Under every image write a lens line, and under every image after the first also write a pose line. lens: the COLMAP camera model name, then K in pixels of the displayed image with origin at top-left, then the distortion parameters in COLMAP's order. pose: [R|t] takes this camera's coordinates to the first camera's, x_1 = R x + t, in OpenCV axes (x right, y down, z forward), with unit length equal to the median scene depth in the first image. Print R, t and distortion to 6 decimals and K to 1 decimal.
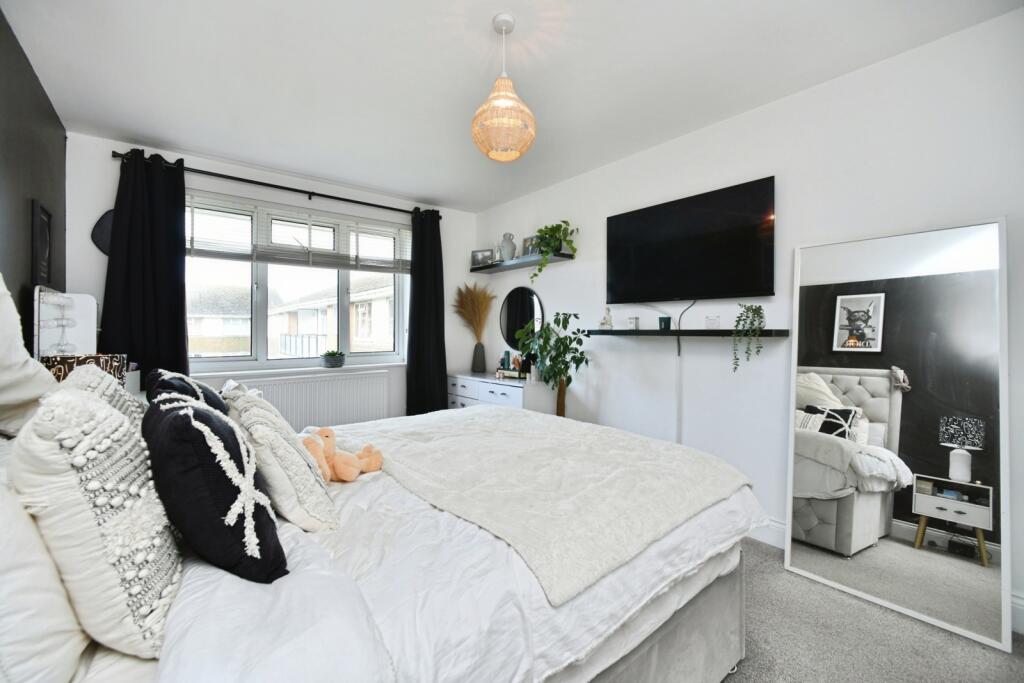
lens RADIAL K [[417.2, 0, 512.3], [0, 417.2, 335.9], [0, 0, 1]] dist [-0.002070, 0.000007]
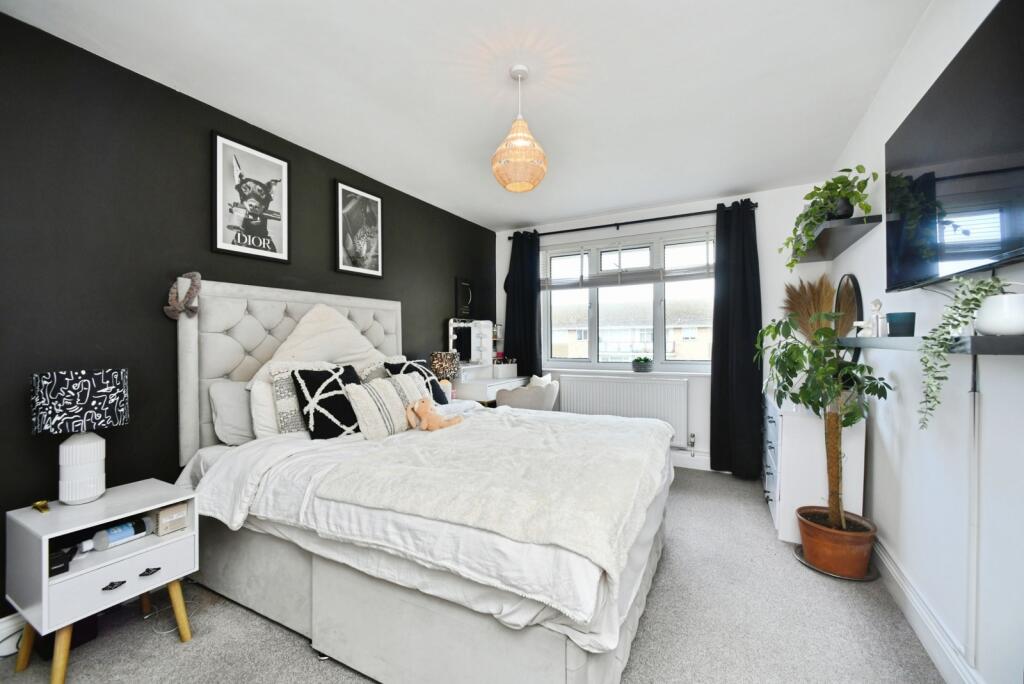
lens RADIAL K [[417.2, 0, 514.9], [0, 417.2, 340.6], [0, 0, 1]] dist [-0.002070, 0.000007]
pose [[0.381744, 0.003248, -0.924263, 0.494969], [-0.010837, 0.999941, -0.000962, -0.004703], [0.924205, 0.010383, 0.381756, 0.269436]]
